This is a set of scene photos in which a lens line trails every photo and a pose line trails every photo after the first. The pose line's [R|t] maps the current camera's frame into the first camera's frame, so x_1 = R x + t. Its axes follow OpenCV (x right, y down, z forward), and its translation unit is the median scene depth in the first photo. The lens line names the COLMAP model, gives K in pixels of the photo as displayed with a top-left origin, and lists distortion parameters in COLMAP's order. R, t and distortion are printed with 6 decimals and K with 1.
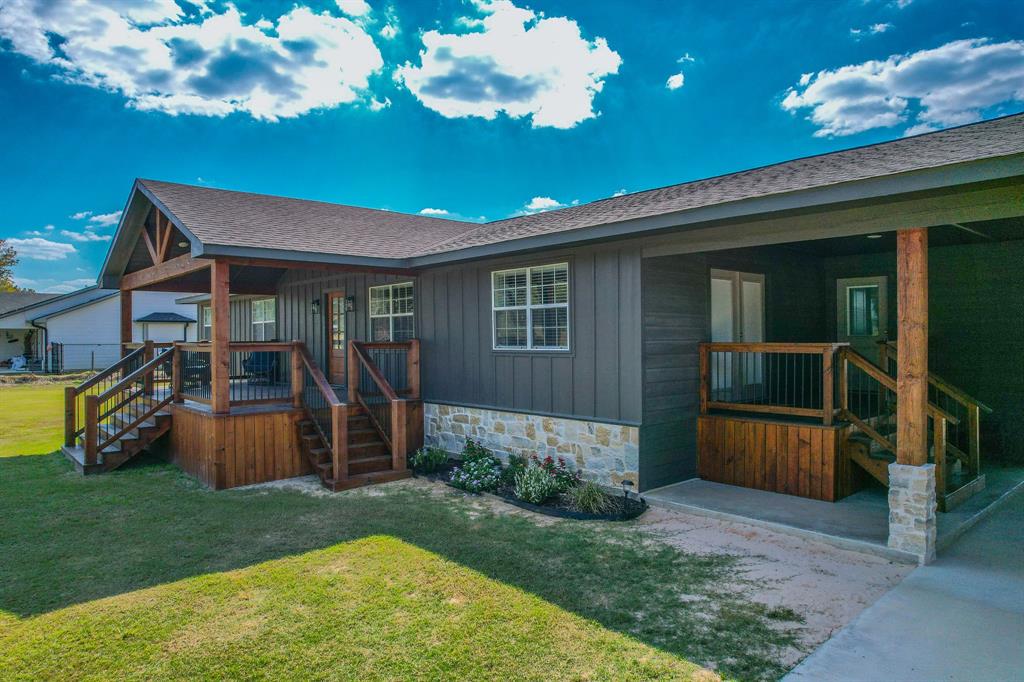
lens RADIAL K [[655.6, 0, 512.0], [0, 655.6, 341.0], [0, 0, 1]] dist [-0.069074, 0.061541]
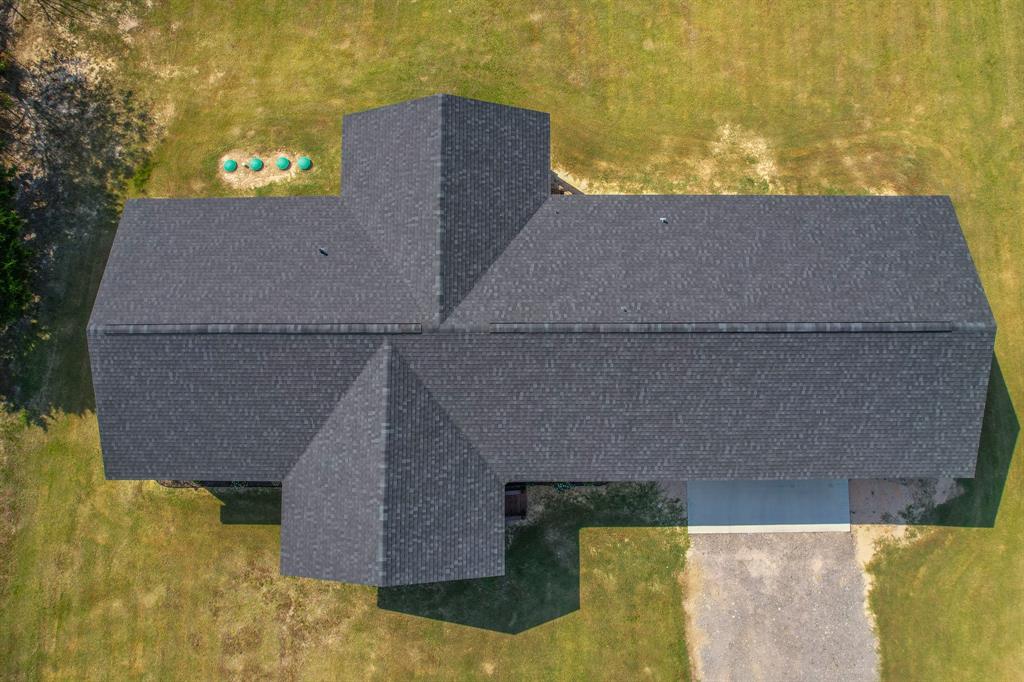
lens RADIAL K [[666.5, 0, 512.0], [0, 666.5, 341.0], [0, 0, 1]] dist [-0.090240, 0.083947]
pose [[0.662410, -0.743378, 0.092743, -0.003560], [0.006724, 0.129693, 0.991531, -2.200083], [-0.749111, -0.656177, 0.090908, 1.016441]]
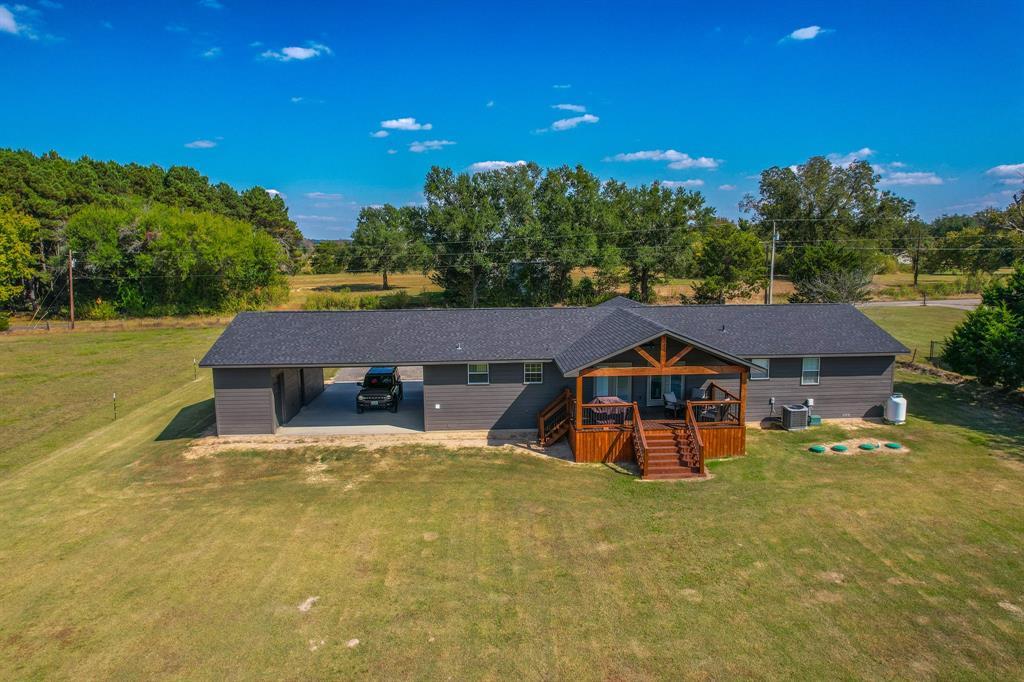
lens RADIAL K [[655.6, 0, 512.0], [0, 655.6, 341.0], [0, 0, 1]] dist [-0.069074, 0.061541]
pose [[-0.628657, 0.121591, -0.768119, 2.589211], [0.008715, 0.988741, 0.149383, -0.557672], [0.777634, 0.087217, -0.622638, 2.815531]]
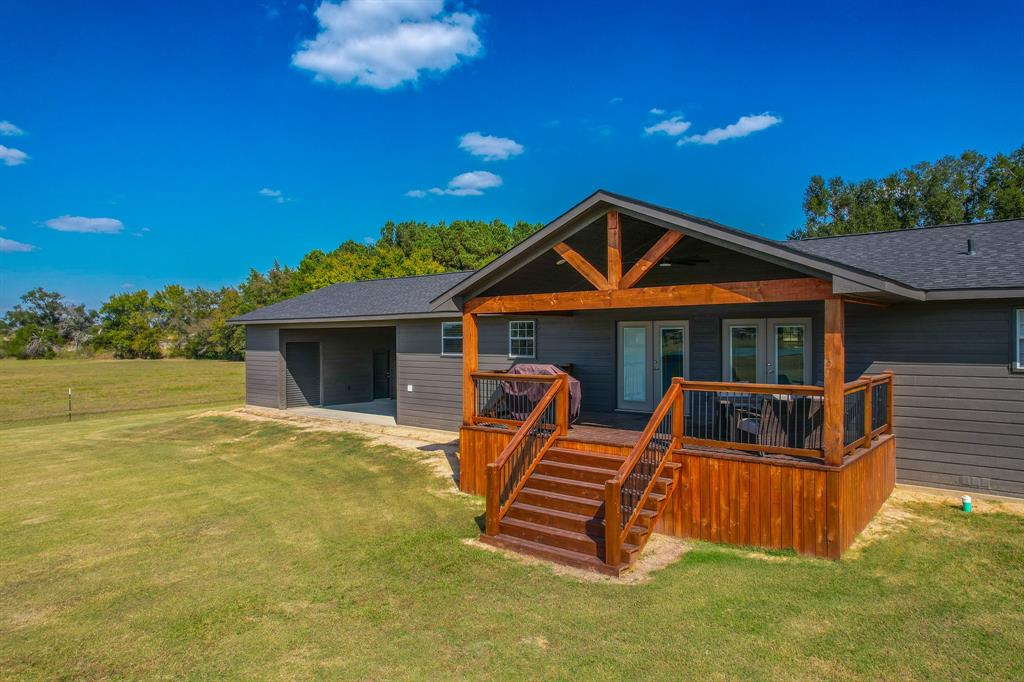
lens RADIAL K [[655.6, 0, 512.0], [0, 655.6, 341.0], [0, 0, 1]] dist [-0.069074, 0.061541]
pose [[-0.989658, 0.011233, -0.143008, 0.862633], [0.009331, 0.999859, 0.013959, -0.079612], [0.143145, 0.012480, -0.989623, 2.723753]]
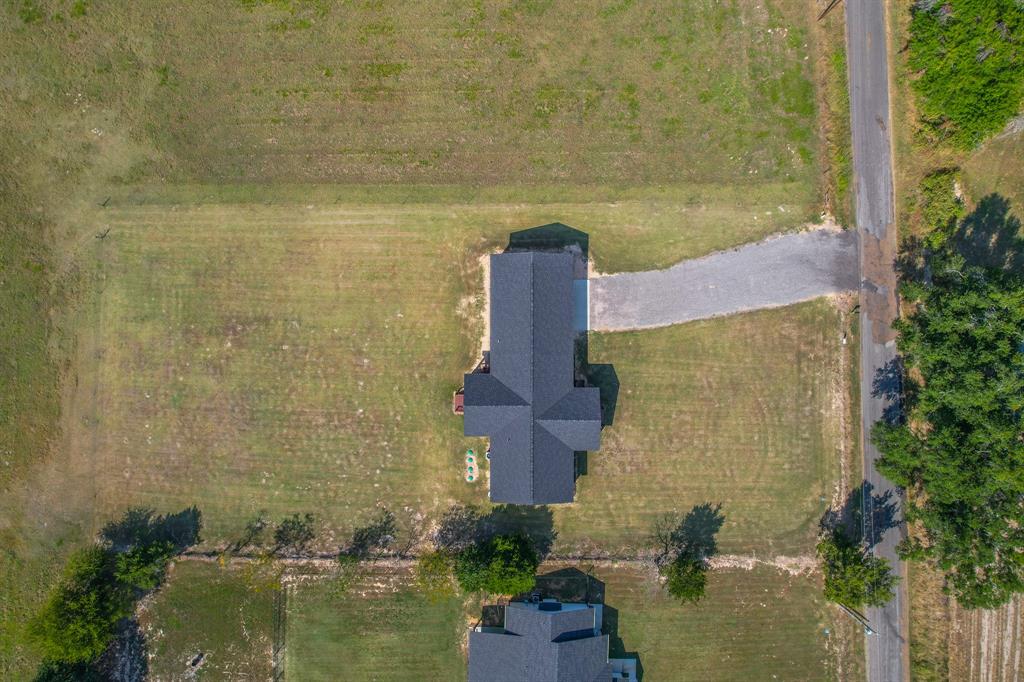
lens RADIAL K [[655.6, 0, 512.0], [0, 655.6, 341.0], [0, 0, 1]] dist [-0.069074, 0.061541]
pose [[-0.746789, -0.664668, 0.022876, 0.527038], [0.007022, 0.026513, 0.999624, -7.285352], [-0.665024, 0.746668, -0.015132, 1.115255]]
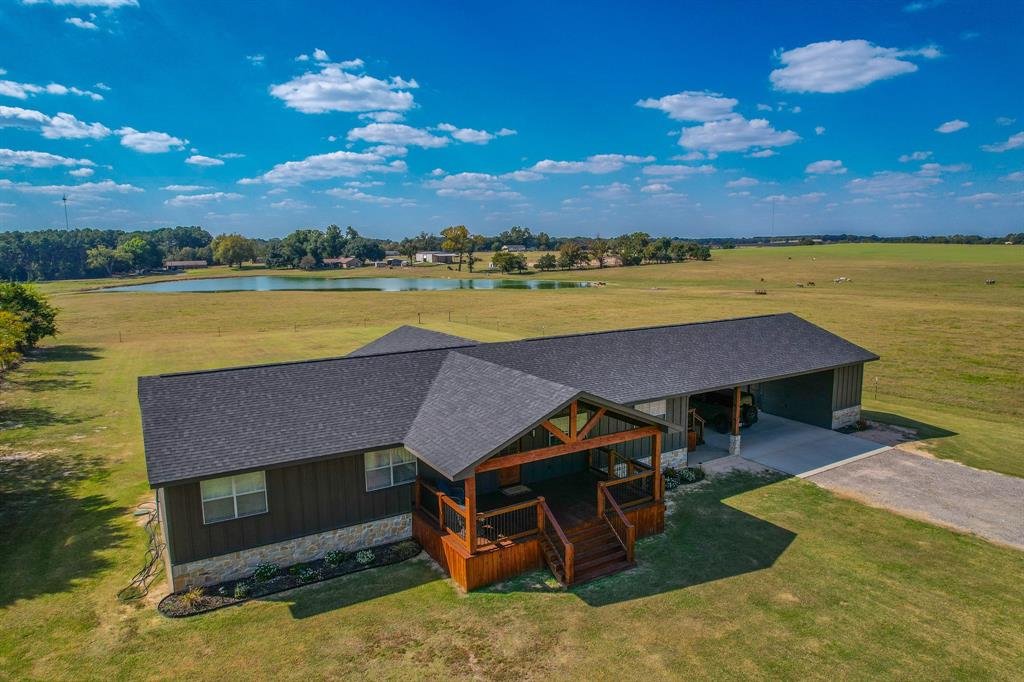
lens RADIAL K [[655.6, 0, 512.0], [0, 655.6, 341.0], [0, 0, 1]] dist [-0.069074, 0.061541]
pose [[0.178345, -0.138847, 0.974122, -2.106801], [0.015898, 0.990271, 0.138239, -0.589836], [-0.983840, -0.009168, 0.178818, 0.893720]]
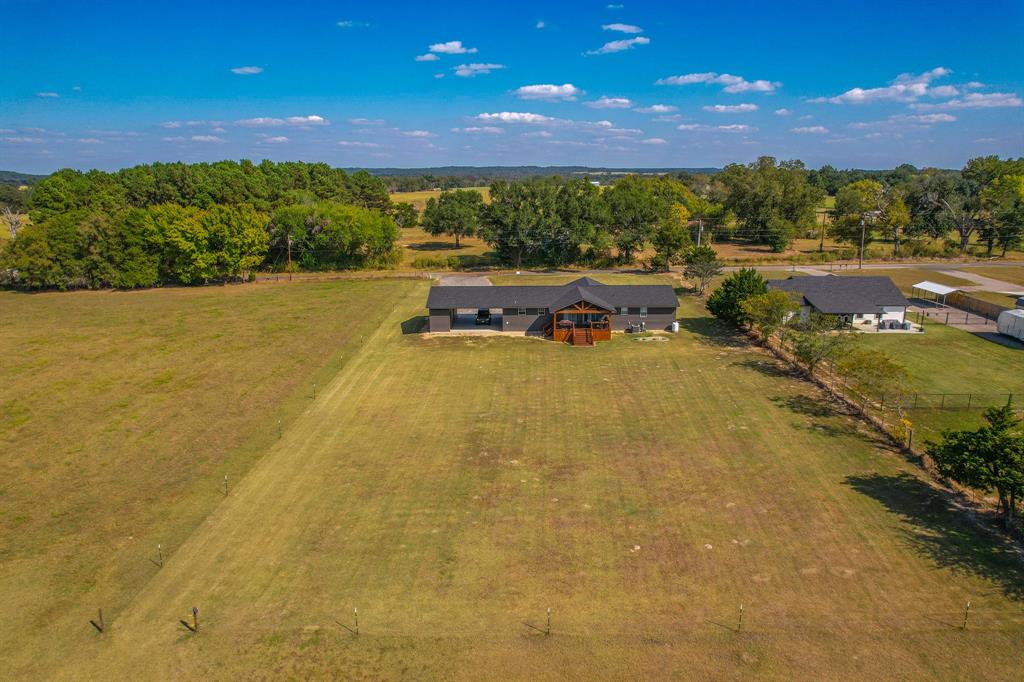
lens RADIAL K [[655.6, 0, 512.0], [0, 655.6, 341.0], [0, 0, 1]] dist [-0.069074, 0.061541]
pose [[-0.677873, 0.191759, -0.709730, 5.886541], [0.007777, 0.967200, 0.253895, -1.540144], [0.735138, 0.166589, -0.657131, 5.763449]]
